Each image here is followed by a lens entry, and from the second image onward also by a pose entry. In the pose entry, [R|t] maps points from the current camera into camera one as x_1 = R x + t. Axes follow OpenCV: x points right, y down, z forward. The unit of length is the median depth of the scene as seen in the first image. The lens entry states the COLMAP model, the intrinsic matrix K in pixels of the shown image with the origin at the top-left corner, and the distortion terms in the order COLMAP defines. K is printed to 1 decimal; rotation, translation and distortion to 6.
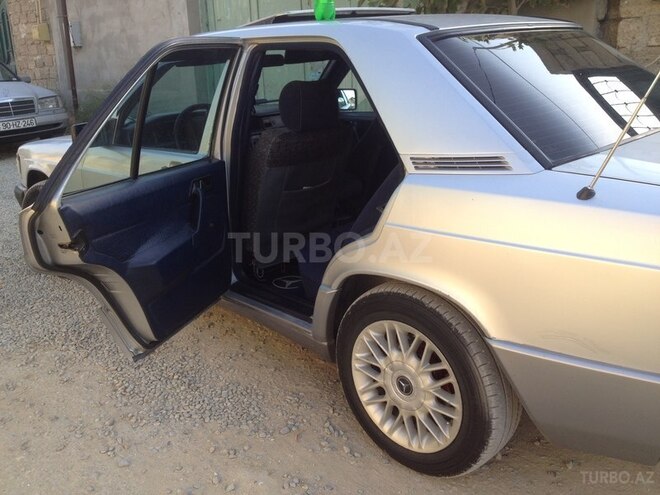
lens RADIAL K [[639.9, 0, 336.5], [0, 639.9, 239.9], [0, 0, 1]] dist [0.036969, -0.116171]
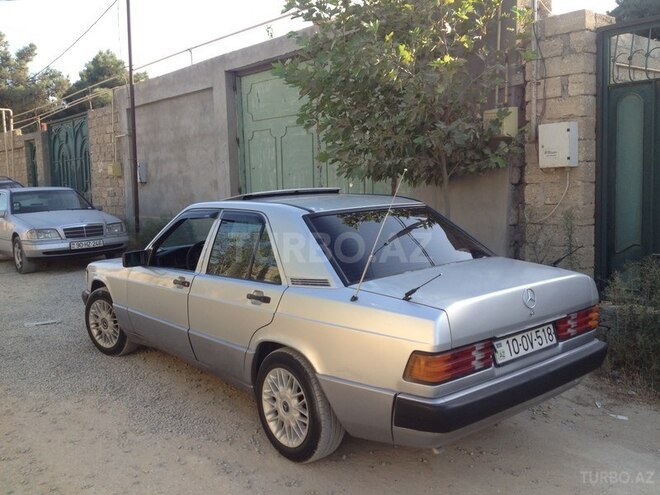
lens RADIAL K [[628.4, 0, 330.0], [0, 628.4, 247.5], [0, 0, 1]] dist [0.143506, -0.292301]
pose [[0.995341, 0.029952, -0.091650, 0.151895], [-0.045620, 0.983694, -0.173967, 0.037840], [0.084945, 0.177338, 0.980477, -0.316633]]
